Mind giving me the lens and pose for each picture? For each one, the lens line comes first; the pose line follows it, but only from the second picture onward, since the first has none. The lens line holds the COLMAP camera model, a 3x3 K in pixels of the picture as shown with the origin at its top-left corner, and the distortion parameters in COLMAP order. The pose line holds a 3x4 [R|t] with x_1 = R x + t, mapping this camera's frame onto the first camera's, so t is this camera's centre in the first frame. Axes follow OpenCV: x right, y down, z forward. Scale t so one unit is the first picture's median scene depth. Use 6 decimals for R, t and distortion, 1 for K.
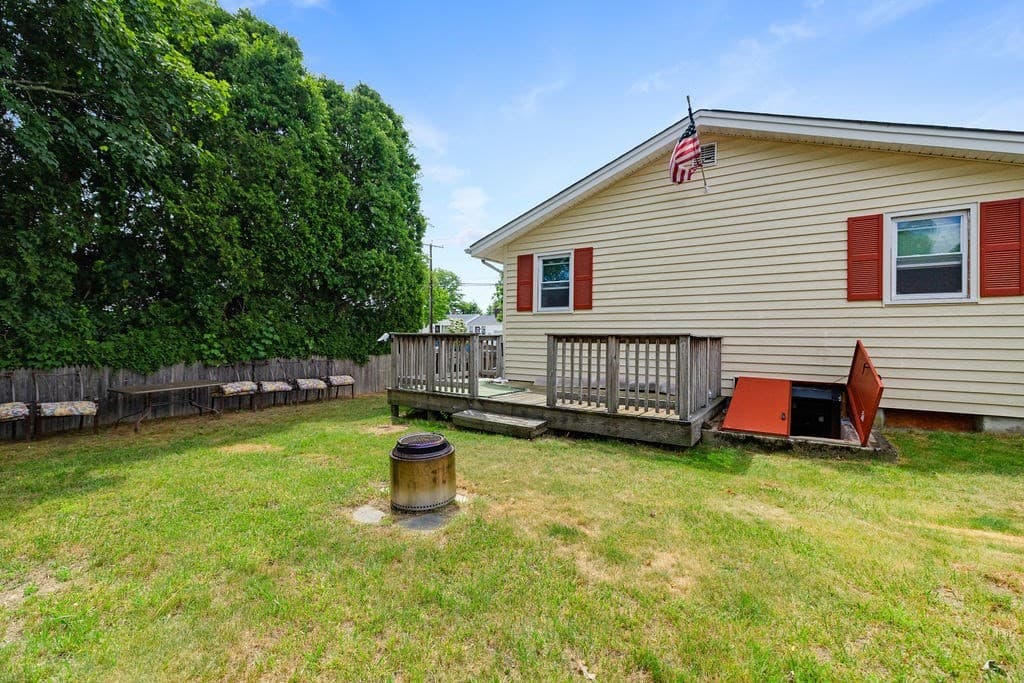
lens RADIAL K [[440.6, 0, 506.8], [0, 440.6, 333.9], [0, 0, 1]] dist [-0.001270, 0.001256]
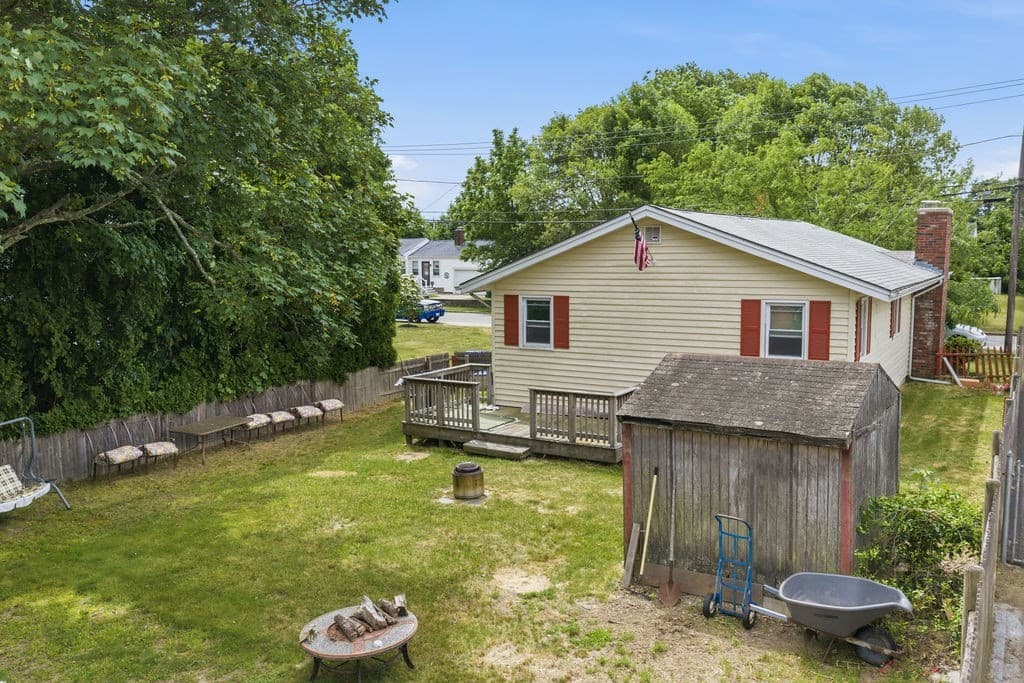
lens RADIAL K [[847.9, 0, 517.4], [0, 847.9, 347.0], [0, 0, 1]] dist [0.041280, -0.070562]
pose [[0.998112, -0.027382, 0.054981, -0.071845], [0.020245, 0.991772, 0.126403, -0.362992], [-0.057989, -0.125052, 0.990454, -1.289968]]
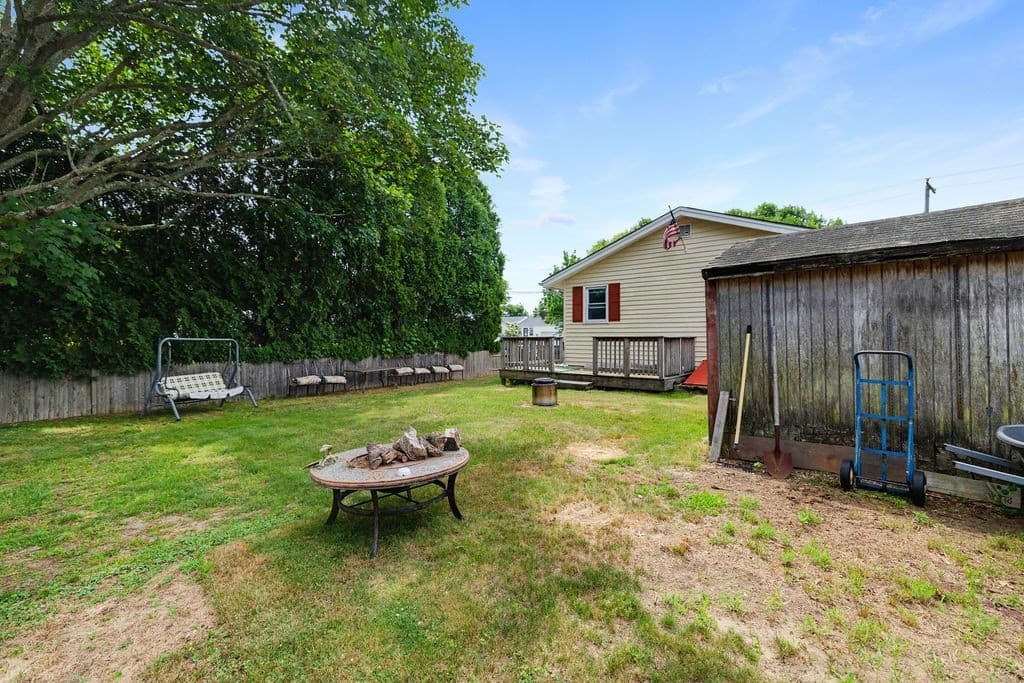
lens RADIAL K [[440.6, 0, 506.8], [0, 440.6, 333.9], [0, 0, 1]] dist [-0.001270, 0.001256]
pose [[0.995251, -0.012595, -0.096526, -0.069814], [0.012507, 0.999921, -0.001520, -0.010949], [0.096538, 0.000306, 0.995329, -0.693050]]
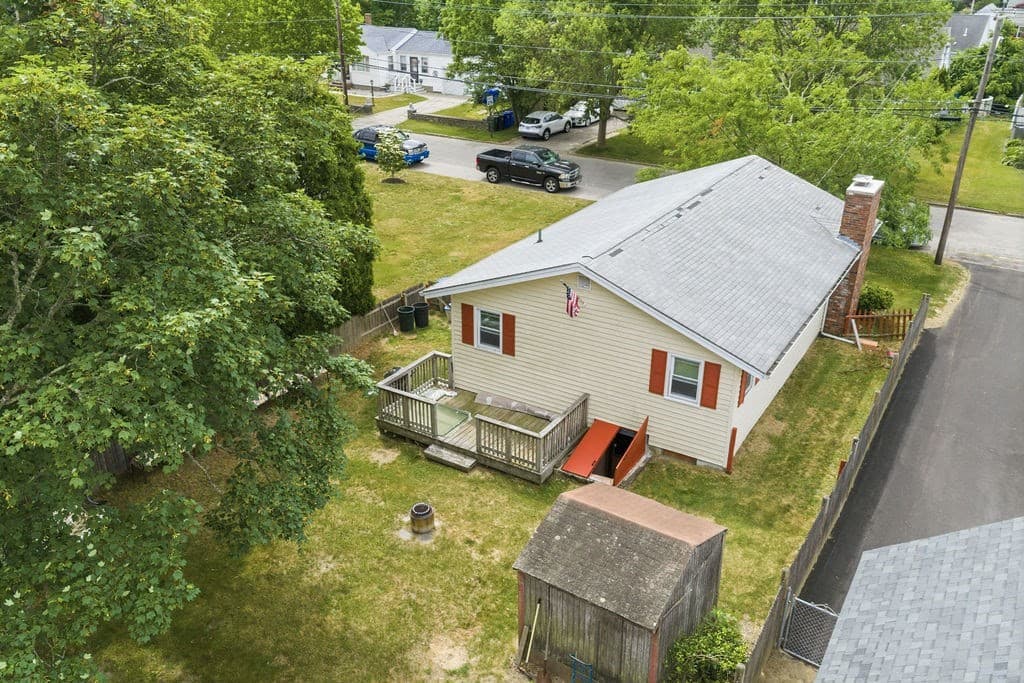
lens RADIAL K [[847.9, 0, 517.4], [0, 847.9, 347.0], [0, 0, 1]] dist [0.041280, -0.070562]
pose [[0.998682, -0.024698, 0.044994, 0.084290], [0.002760, 0.901191, 0.433413, -1.302136], [-0.051253, -0.432717, 0.900072, -1.476364]]
